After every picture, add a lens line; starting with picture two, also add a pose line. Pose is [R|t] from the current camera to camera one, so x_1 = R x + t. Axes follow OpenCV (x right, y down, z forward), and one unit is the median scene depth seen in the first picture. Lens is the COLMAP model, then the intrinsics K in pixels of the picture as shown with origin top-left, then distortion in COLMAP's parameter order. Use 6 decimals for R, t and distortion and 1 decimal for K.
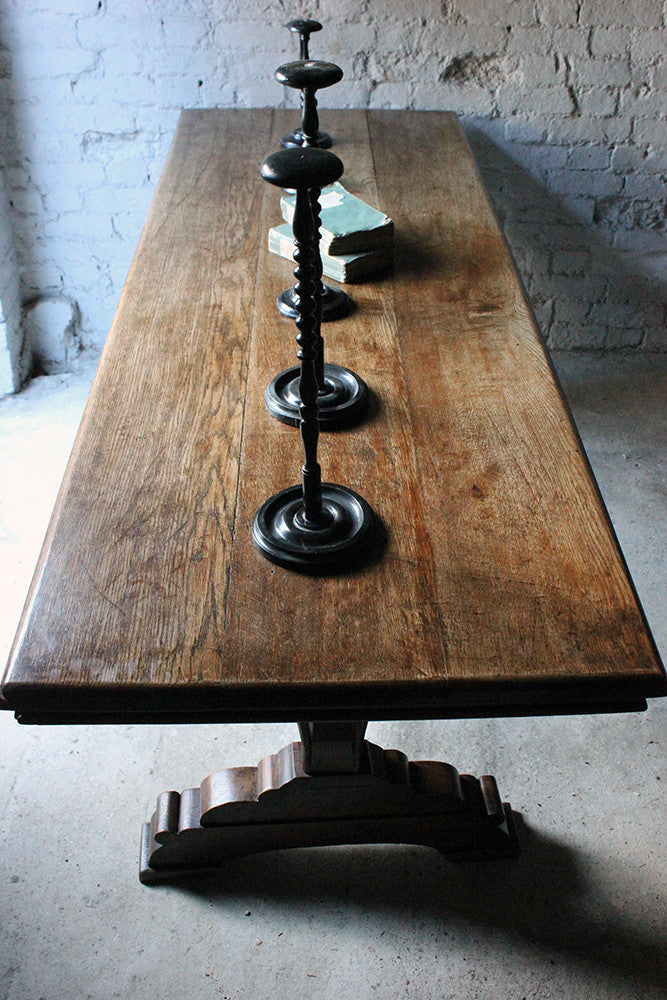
lens RADIAL K [[1058.1, 0, 333.5], [0, 1058.1, 500.0], [0, 0, 1]] dist [-0.122503, 0.168916]
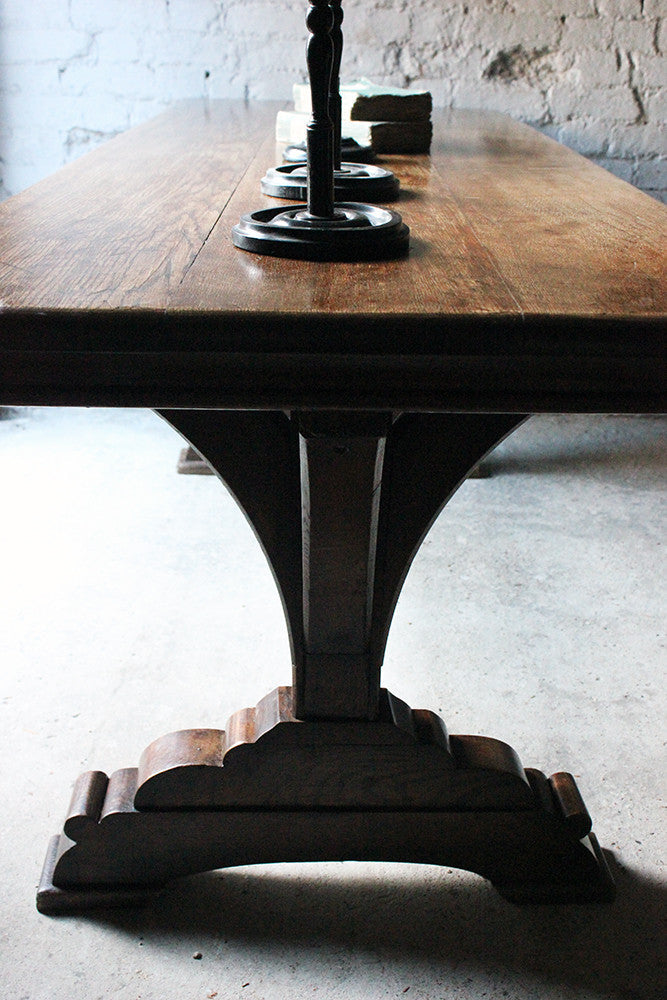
lens RADIAL K [[1194.9, 0, 342.1], [0, 1194.9, 500.3], [0, 0, 1]] dist [-0.099616, 0.186002]
pose [[0.999549, 0.028633, -0.009020, 0.003565], [-0.029981, 0.967392, -0.251502, 0.189693], [0.001525, 0.251659, 0.967815, 0.137020]]
